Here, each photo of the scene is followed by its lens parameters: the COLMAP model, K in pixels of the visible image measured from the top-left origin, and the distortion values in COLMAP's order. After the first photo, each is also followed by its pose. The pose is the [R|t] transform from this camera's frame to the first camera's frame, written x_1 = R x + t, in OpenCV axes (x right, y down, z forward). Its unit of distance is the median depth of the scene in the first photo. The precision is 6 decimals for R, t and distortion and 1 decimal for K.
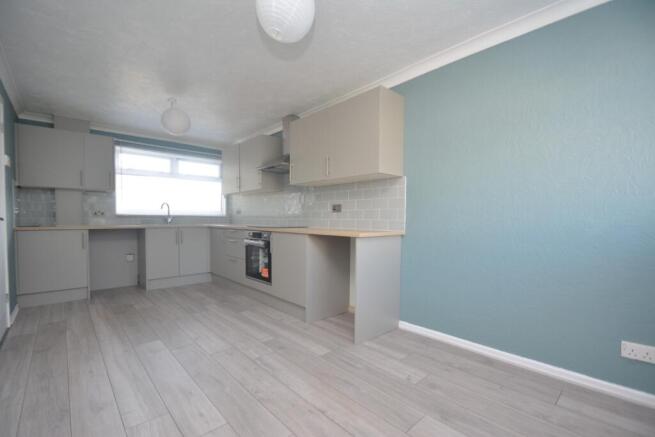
lens RADIAL K [[288.4, 0, 317.3], [0, 288.4, 229.7], [0, 0, 1]] dist [0.013313, -0.016646]
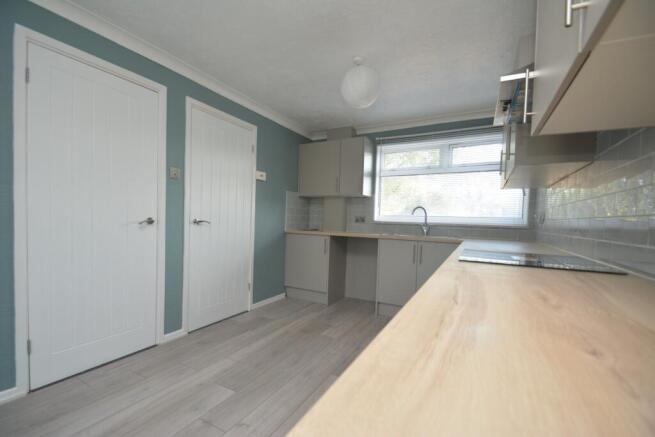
lens RADIAL K [[288.4, 0, 317.3], [0, 288.4, 229.7], [0, 0, 1]] dist [0.013313, -0.016646]
pose [[0.327728, 0.035689, -0.944098, 0.130742], [-0.065043, 0.997768, 0.015140, -0.033360], [0.942530, 0.056445, 0.329318, 0.622722]]
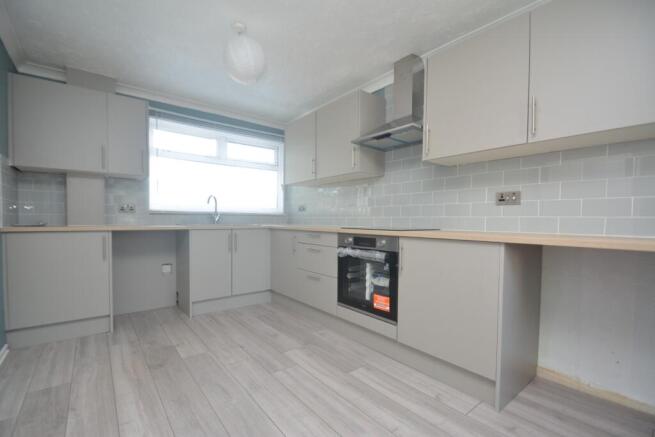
lens RADIAL K [[288.4, 0, 317.3], [0, 288.4, 229.7], [0, 0, 1]] dist [0.013313, -0.016646]
pose [[0.997717, 0.006232, -0.067242, -0.256215], [-0.006591, 0.999965, -0.005116, -0.003593], [0.067207, 0.005548, 0.997724, 0.343576]]
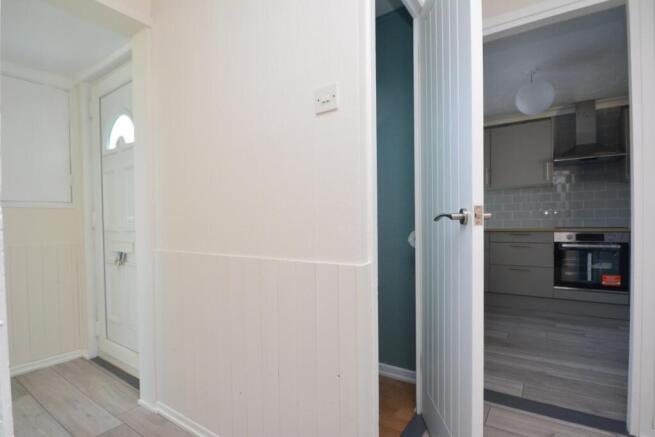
lens RADIAL K [[331.2, 0, 316.0], [0, 331.2, 230.8], [0, 0, 1]] dist [0.000731, -0.016862]
pose [[0.974038, -0.018838, 0.225598, -1.150068], [0.022367, 0.999664, -0.013096, -0.004661], [-0.225276, 0.017802, 0.974132, 0.230353]]
